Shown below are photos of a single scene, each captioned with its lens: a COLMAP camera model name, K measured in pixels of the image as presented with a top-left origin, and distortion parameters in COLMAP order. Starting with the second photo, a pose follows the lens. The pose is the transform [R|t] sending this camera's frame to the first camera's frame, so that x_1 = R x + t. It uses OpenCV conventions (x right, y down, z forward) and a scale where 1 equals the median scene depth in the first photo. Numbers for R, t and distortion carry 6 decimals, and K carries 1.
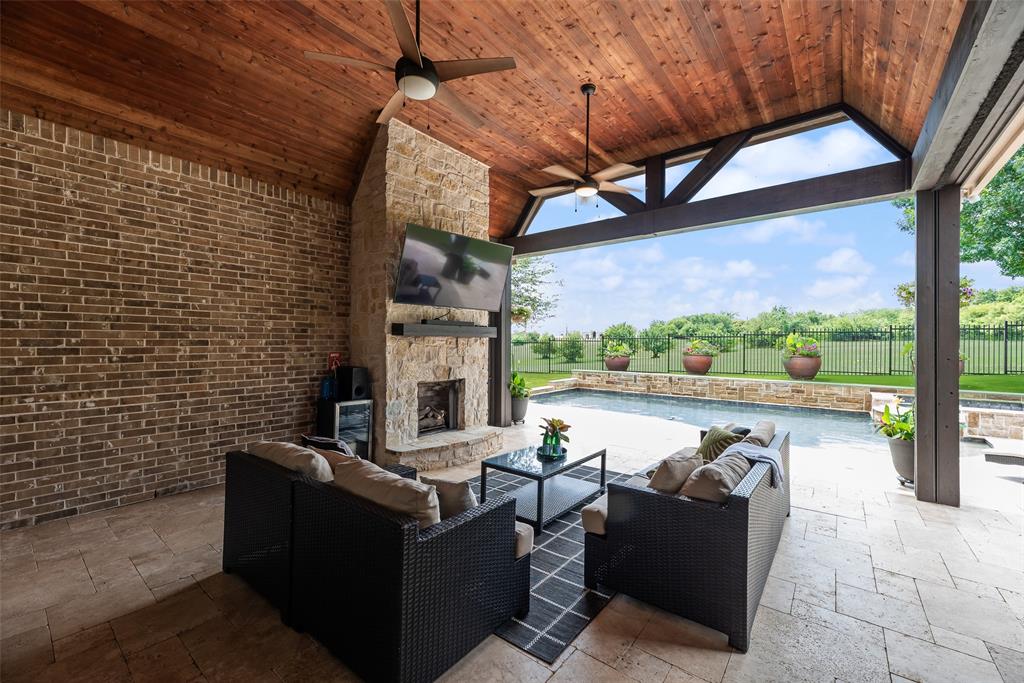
lens RADIAL K [[416.6, 0, 512.0], [0, 416.6, 341.5], [0, 0, 1]] dist [0.000169, 0.000010]
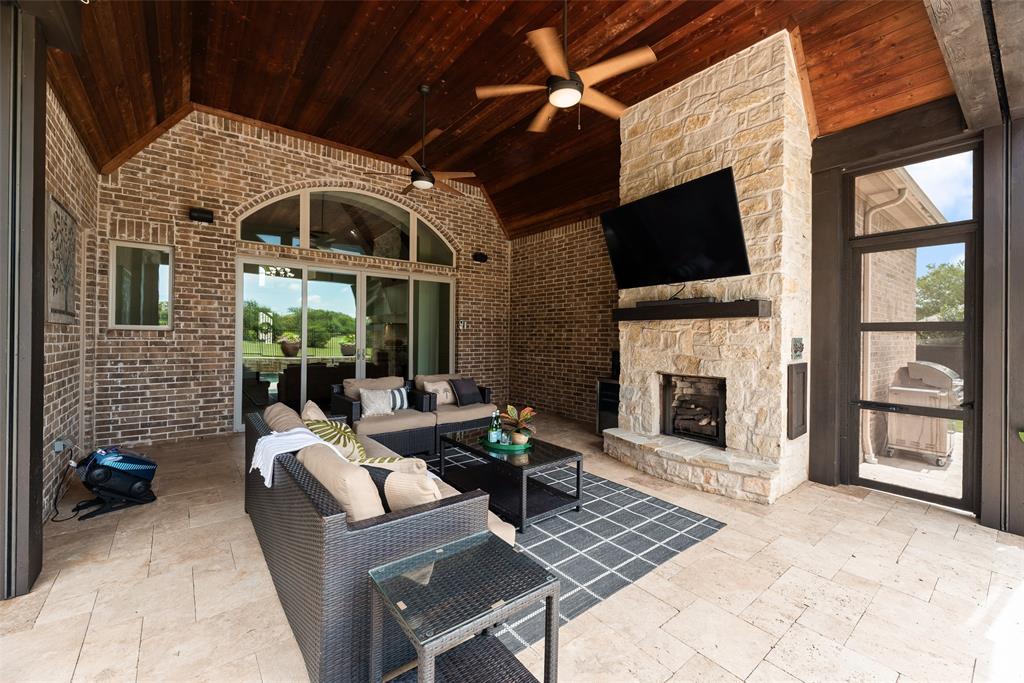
lens RADIAL K [[416.6, 0, 512.0], [0, 416.6, 341.5], [0, 0, 1]] dist [0.000169, 0.000010]
pose [[-0.232030, 0.003723, -0.972701, 0.830106], [-0.012019, 0.999905, 0.006694, 0.034305], [0.972634, 0.013244, -0.231964, 1.035410]]
